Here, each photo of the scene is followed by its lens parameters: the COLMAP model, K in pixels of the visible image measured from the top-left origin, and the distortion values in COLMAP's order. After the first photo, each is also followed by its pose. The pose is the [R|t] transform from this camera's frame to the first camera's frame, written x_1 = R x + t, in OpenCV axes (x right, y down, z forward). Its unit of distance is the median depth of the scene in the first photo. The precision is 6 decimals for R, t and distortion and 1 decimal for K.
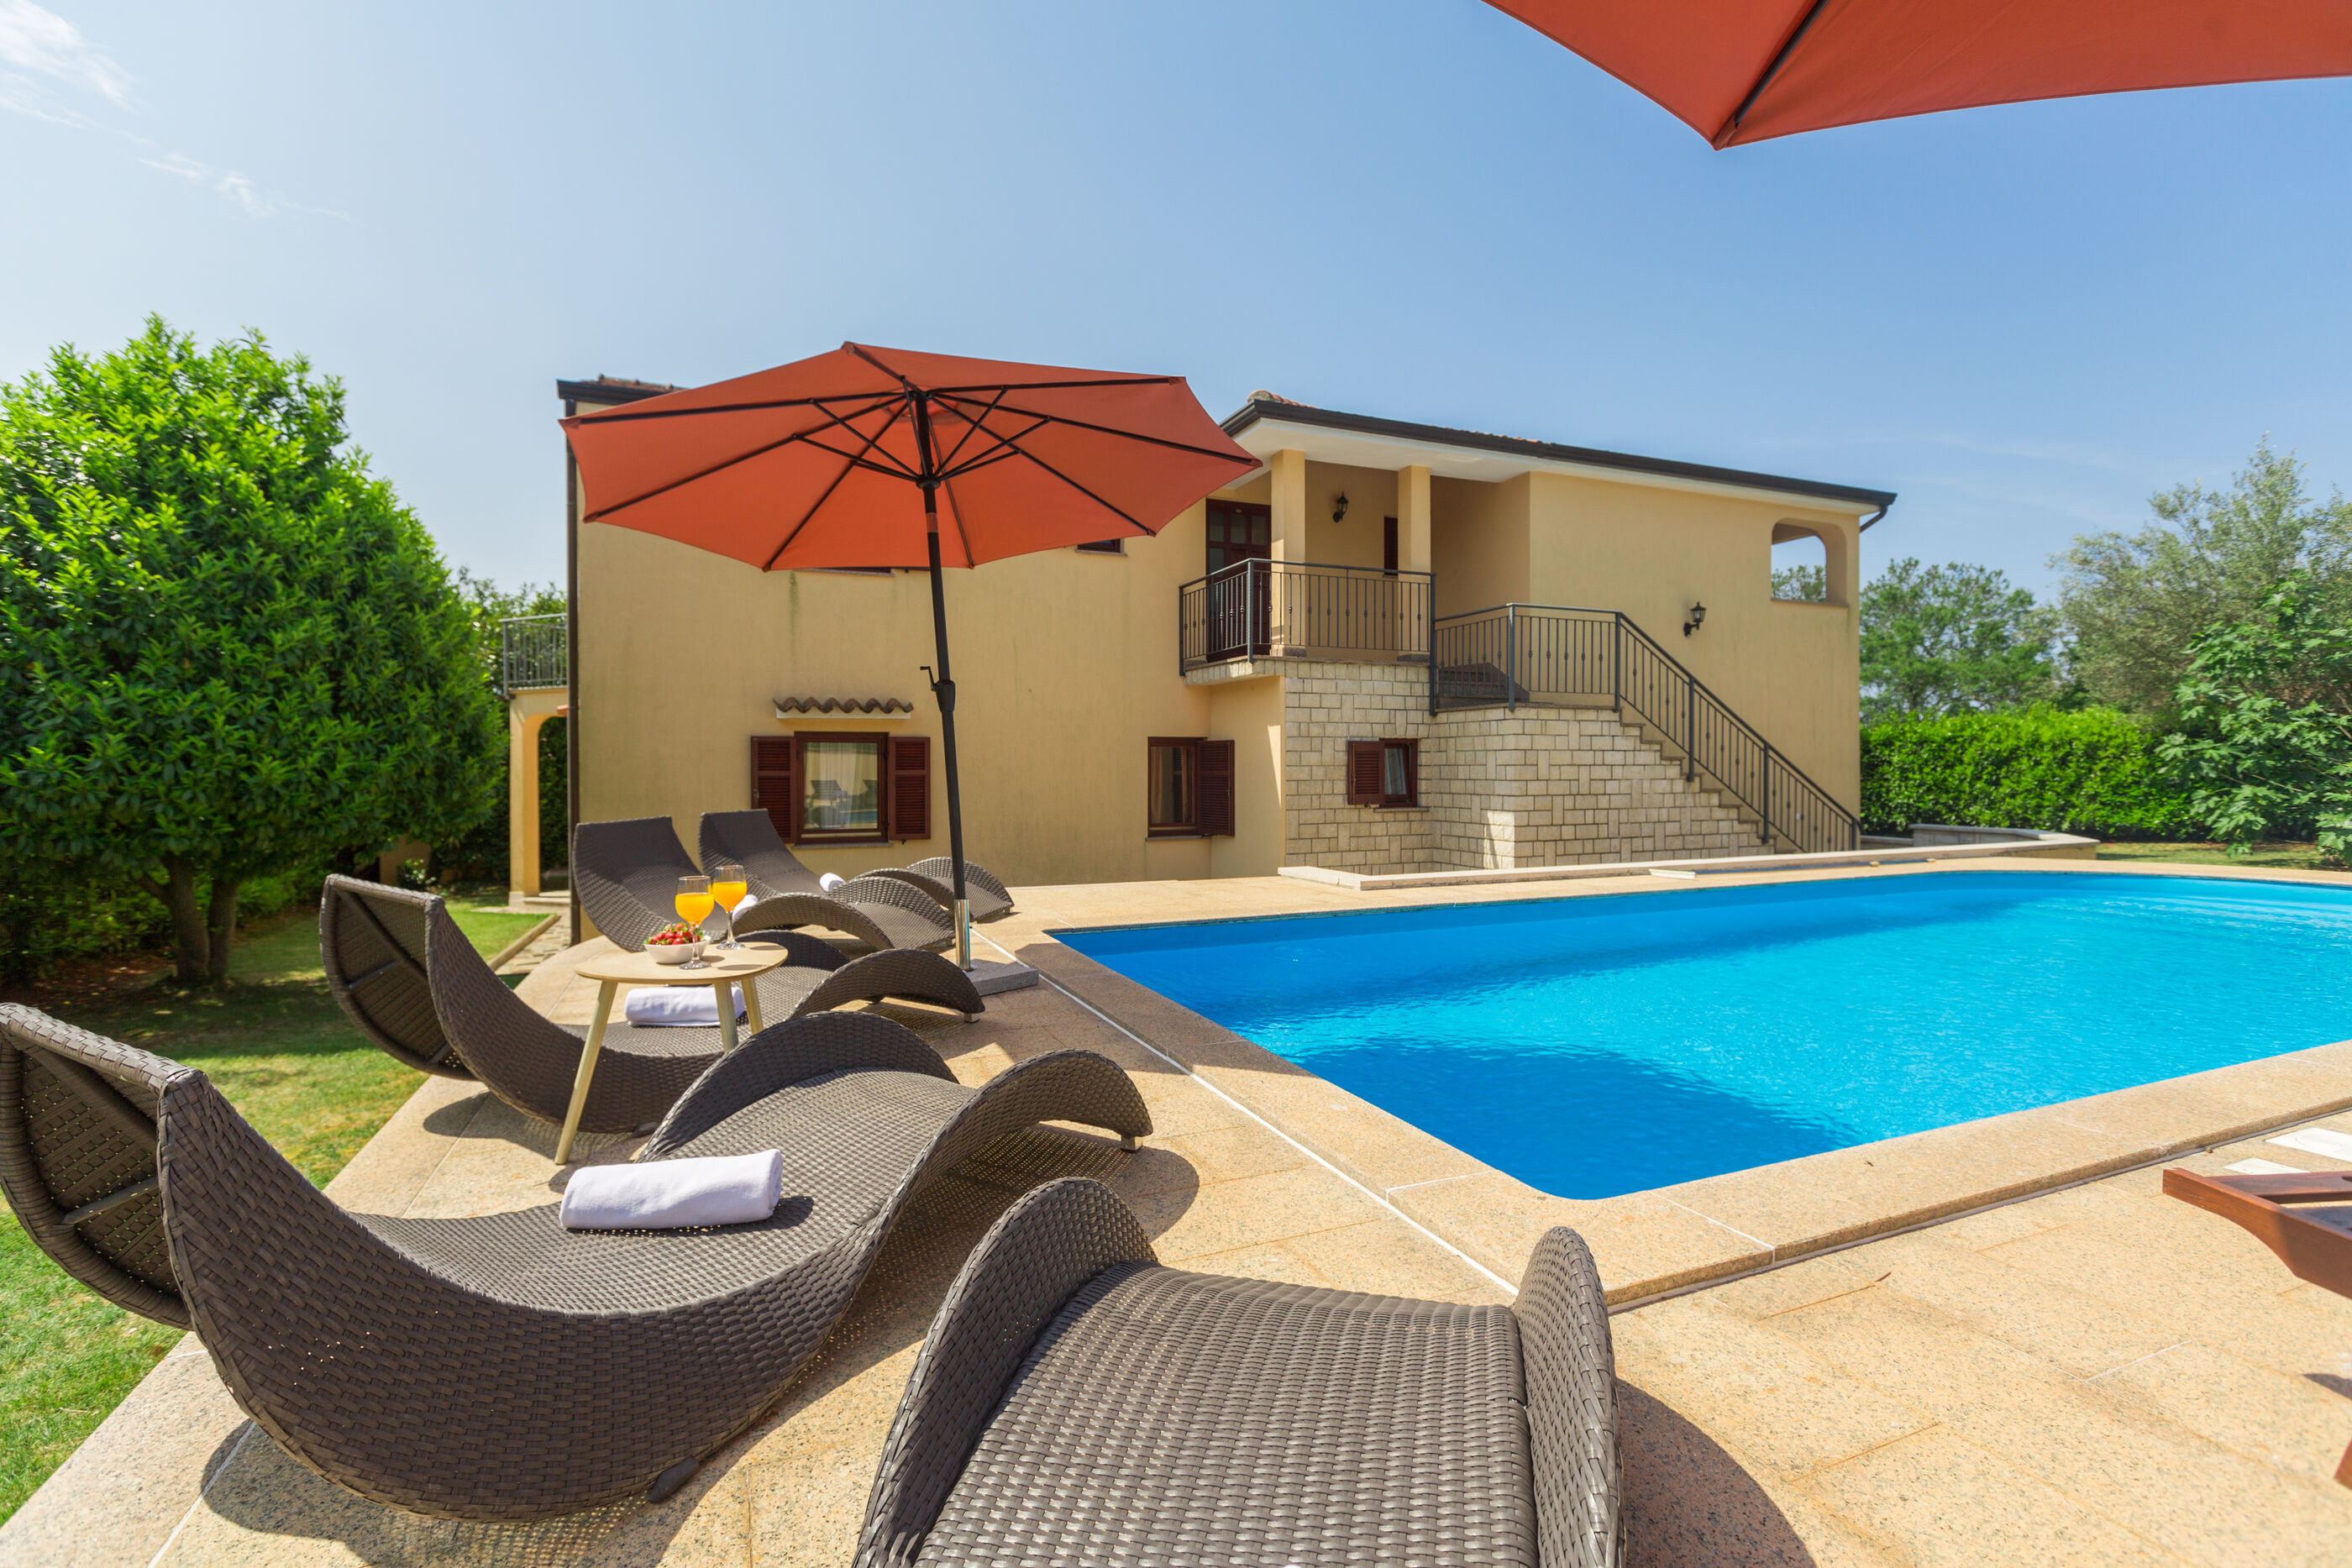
lens RADIAL K [[1040.4, 0, 1184.5], [0, 1040.4, 772.7], [0, 0, 1]] dist [-0.000391, 0.000698]
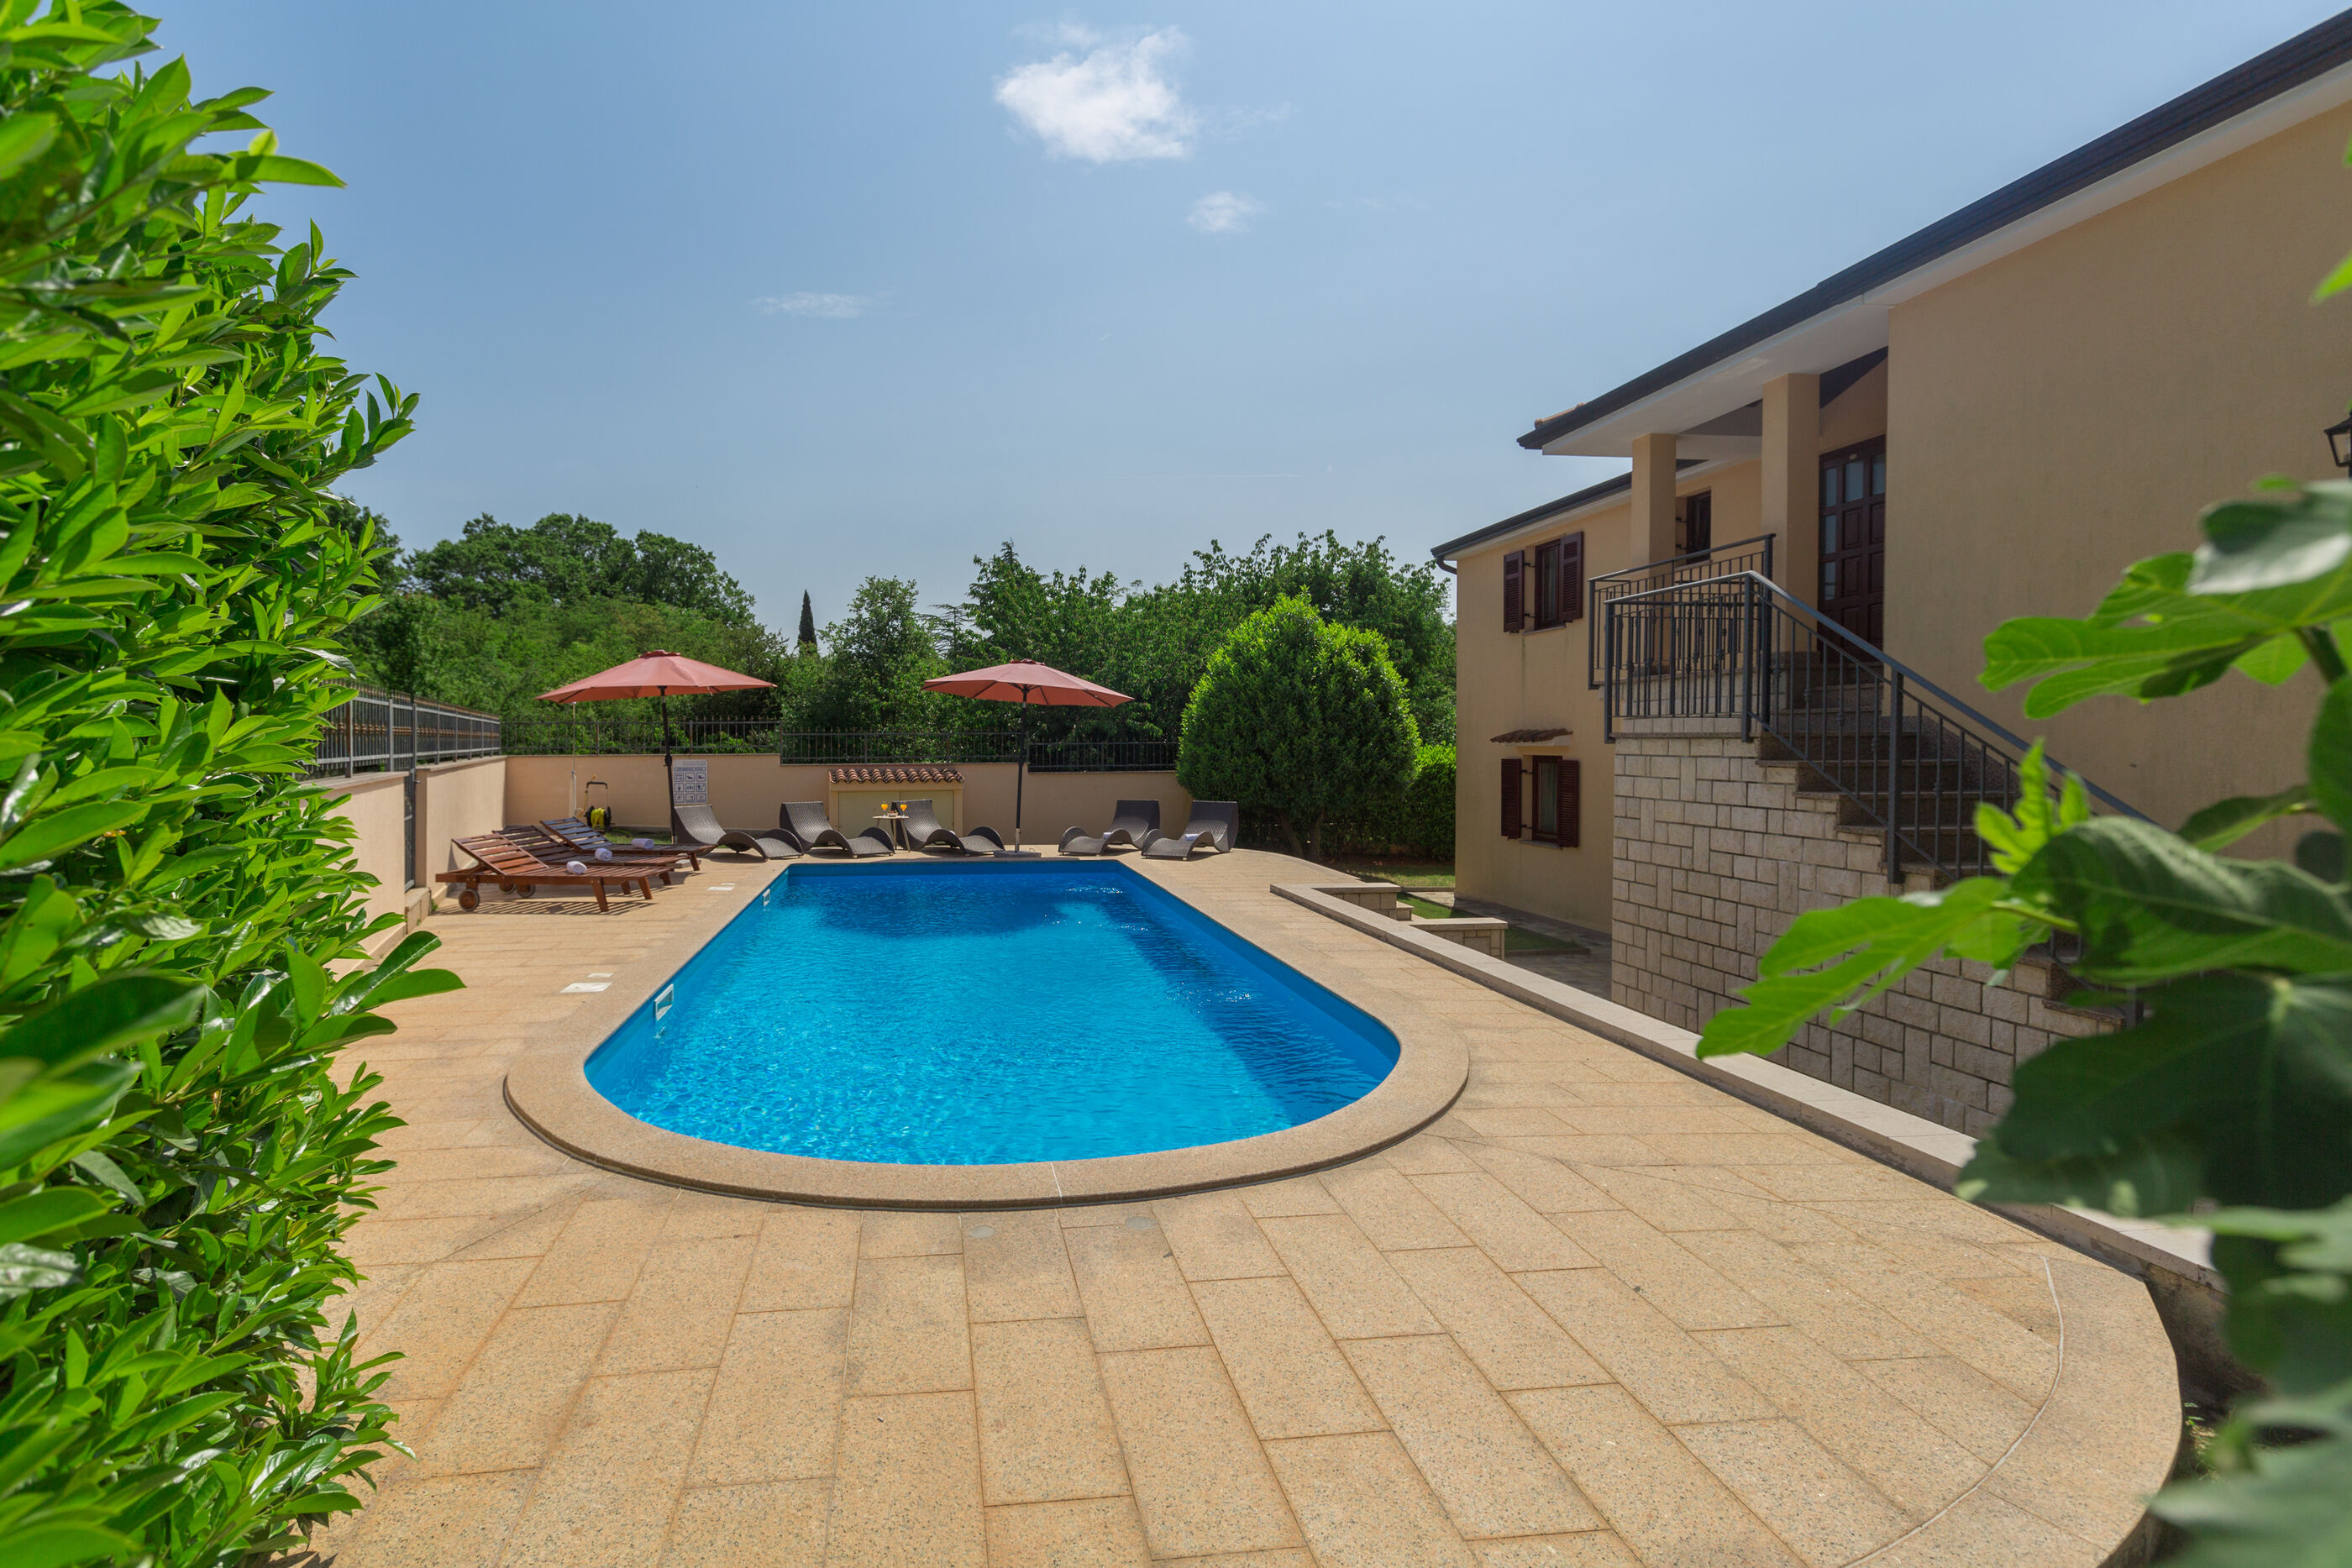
lens RADIAL K [[1090.3, 0, 1067.3], [0, 1090.3, 753.5], [0, 0, 1]] dist [-0.000402, 0.000677]
pose [[-0.269974, 0.013271, -0.962776, 1.108951], [-0.005121, 0.999871, 0.015218, -0.058814], [0.962854, 0.009039, -0.269871, 0.787525]]
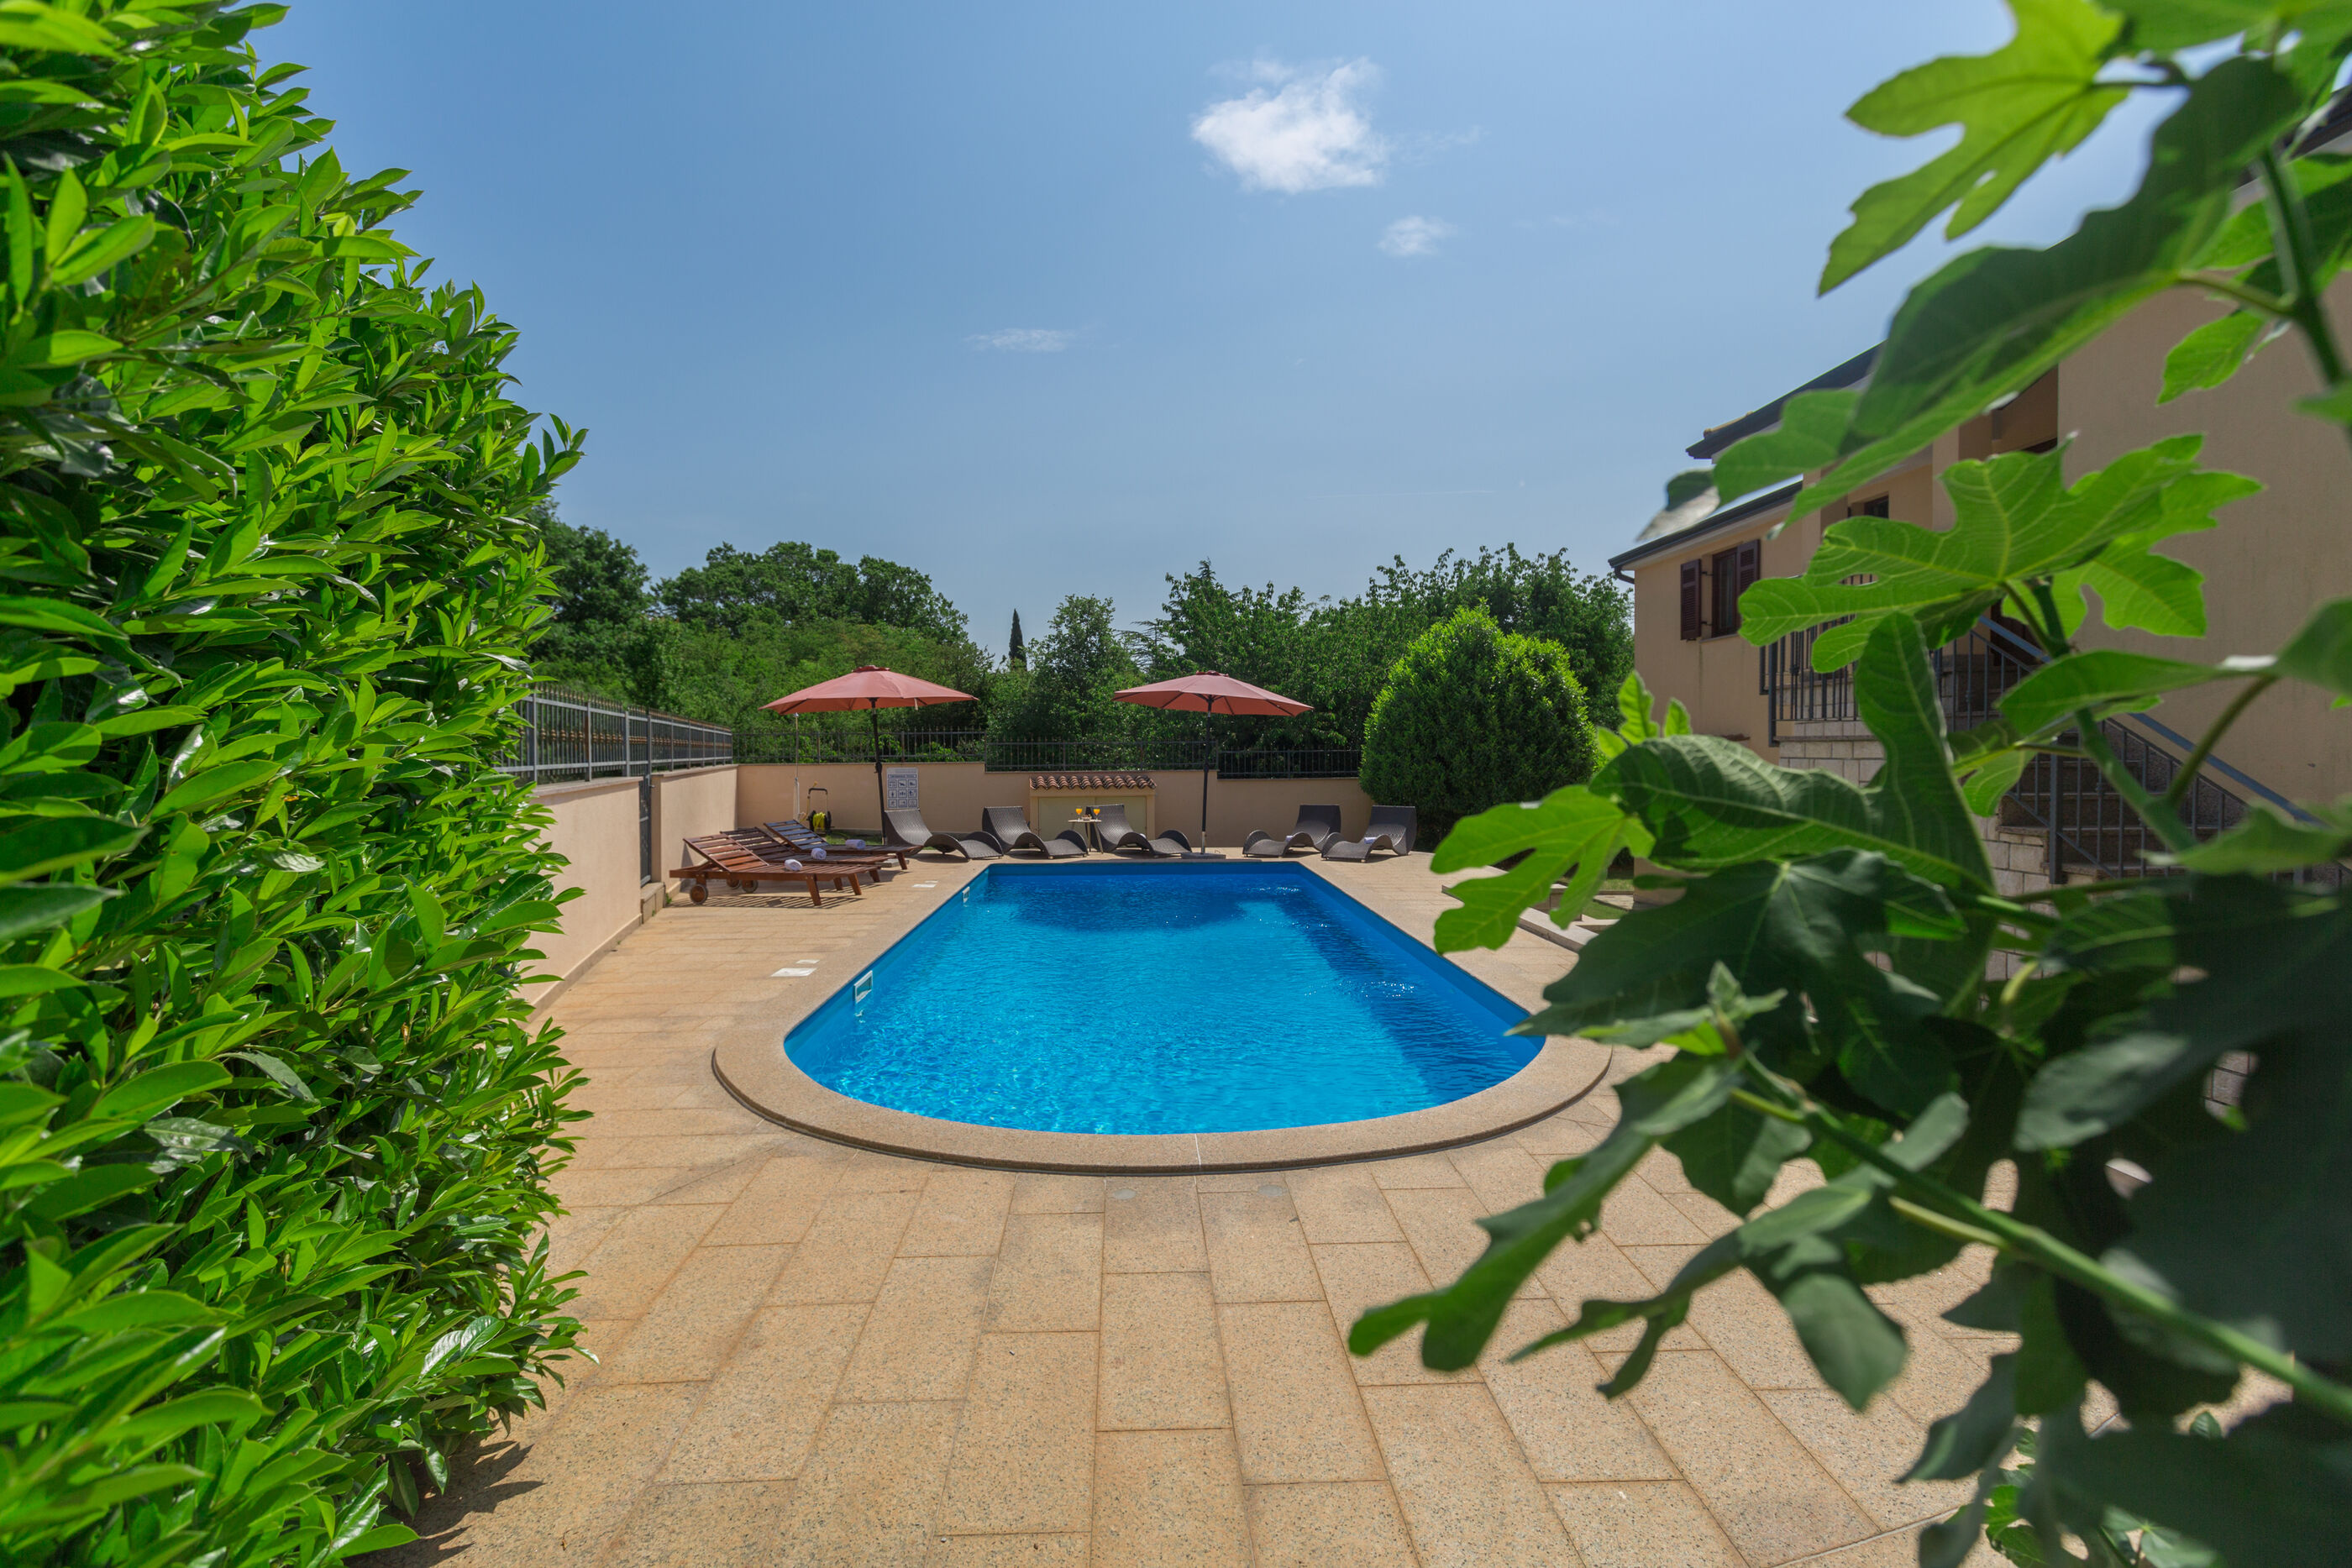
lens RADIAL K [[1040.4, 0, 1184.5], [0, 1040.4, 772.7], [0, 0, 1]] dist [-0.000391, 0.000698]
pose [[-0.343329, 0.022769, -0.938939, 1.110216], [-0.001170, 0.999695, 0.024670, -0.055727], [0.939215, 0.009568, -0.343197, 0.806864]]
